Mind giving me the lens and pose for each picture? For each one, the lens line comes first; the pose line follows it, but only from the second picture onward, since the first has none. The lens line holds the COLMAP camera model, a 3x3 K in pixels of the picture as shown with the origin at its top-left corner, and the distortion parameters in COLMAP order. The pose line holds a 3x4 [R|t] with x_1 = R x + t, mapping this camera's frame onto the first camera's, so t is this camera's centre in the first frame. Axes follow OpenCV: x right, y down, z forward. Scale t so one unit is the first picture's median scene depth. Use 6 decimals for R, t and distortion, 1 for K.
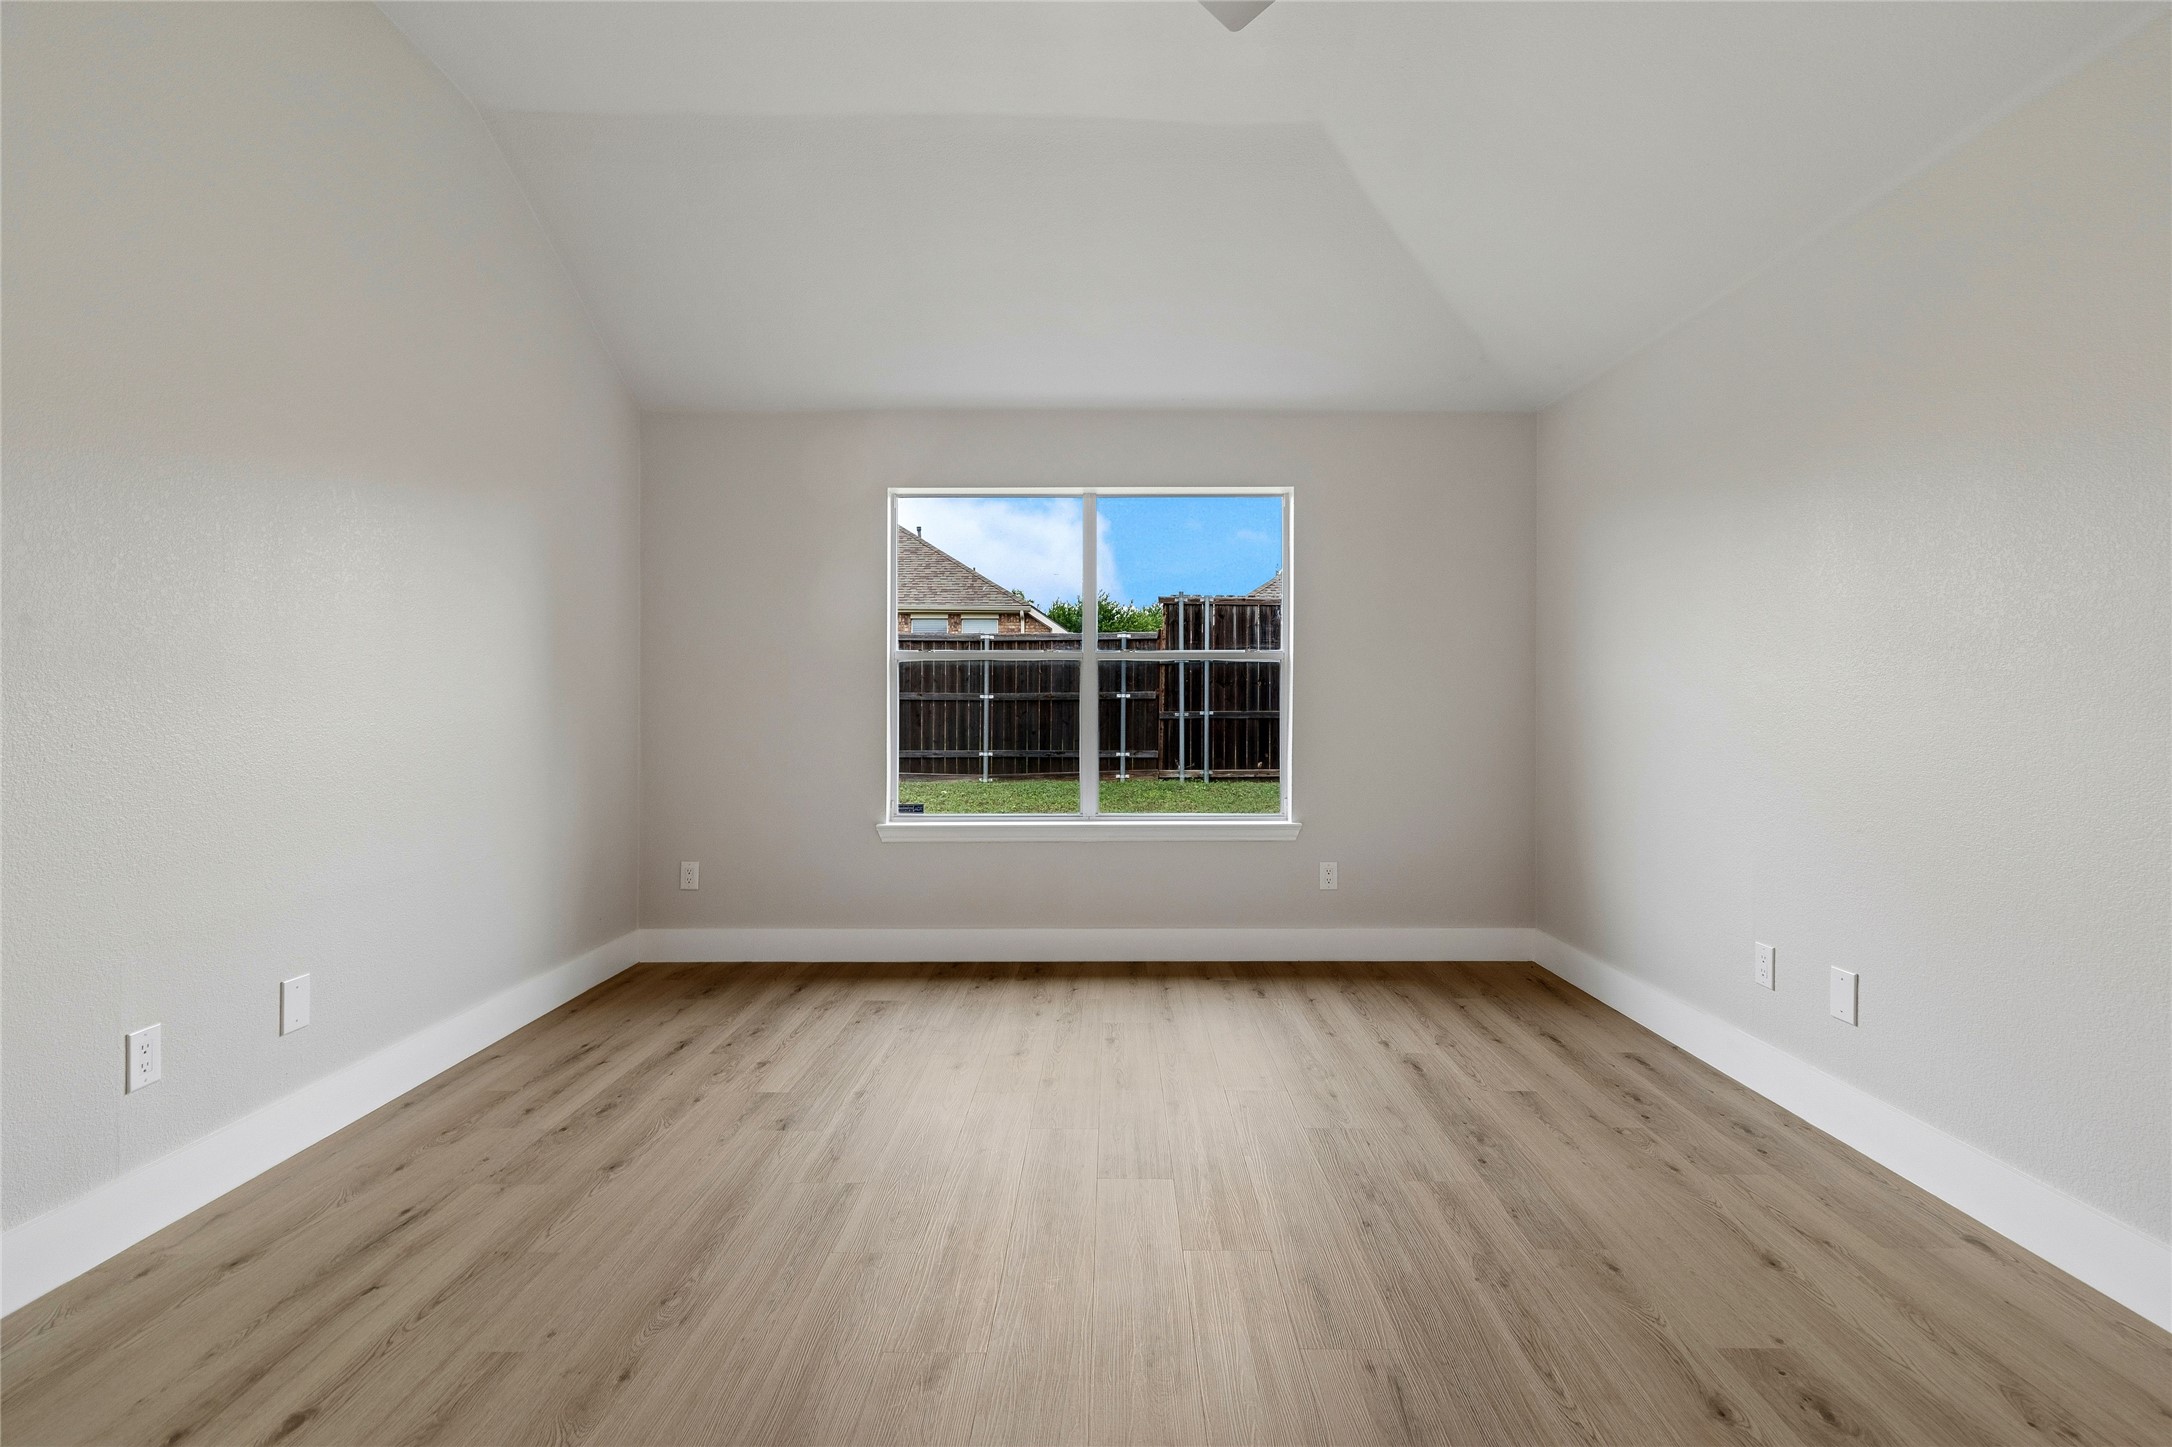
lens RADIAL K [[1029.1, 0, 1082.1], [0, 1029.1, 726.4], [0, 0, 1]] dist [-0.001656, 0.001901]
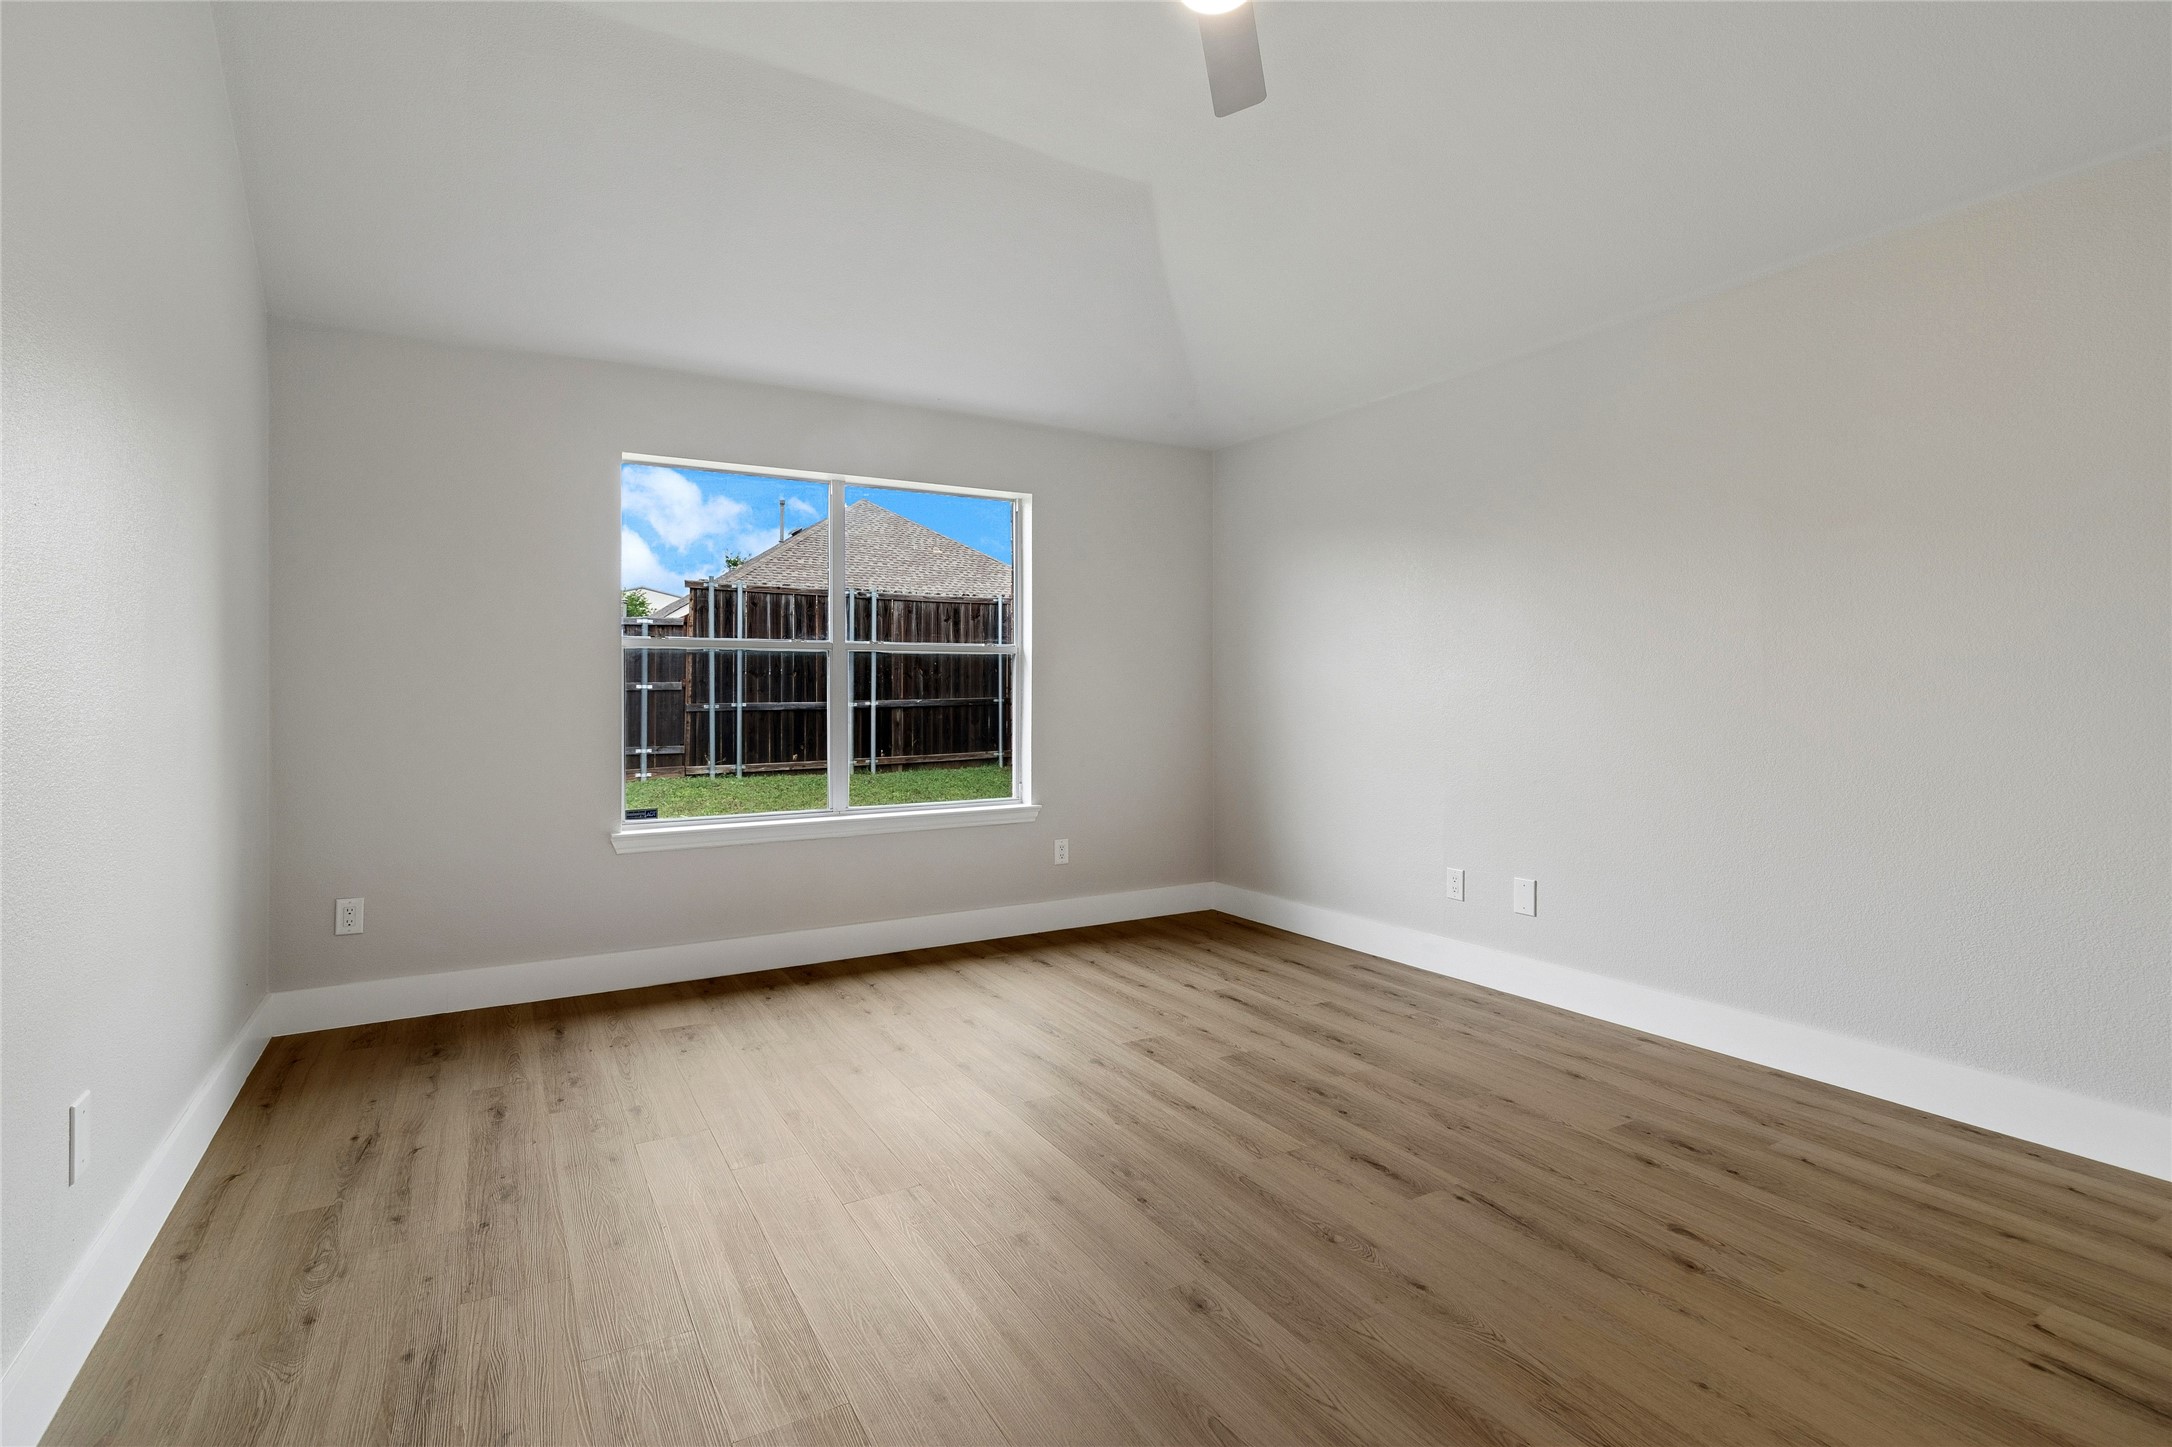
lens RADIAL K [[1029.1, 0, 1094.9], [0, 1029.1, 713.2], [0, 0, 1]] dist [-0.001656, 0.001901]
pose [[0.863593, -0.012138, 0.504044, -0.279919], [0.014189, 0.999899, -0.000232, -0.001558], [-0.503991, 0.007352, 0.863678, 0.033468]]
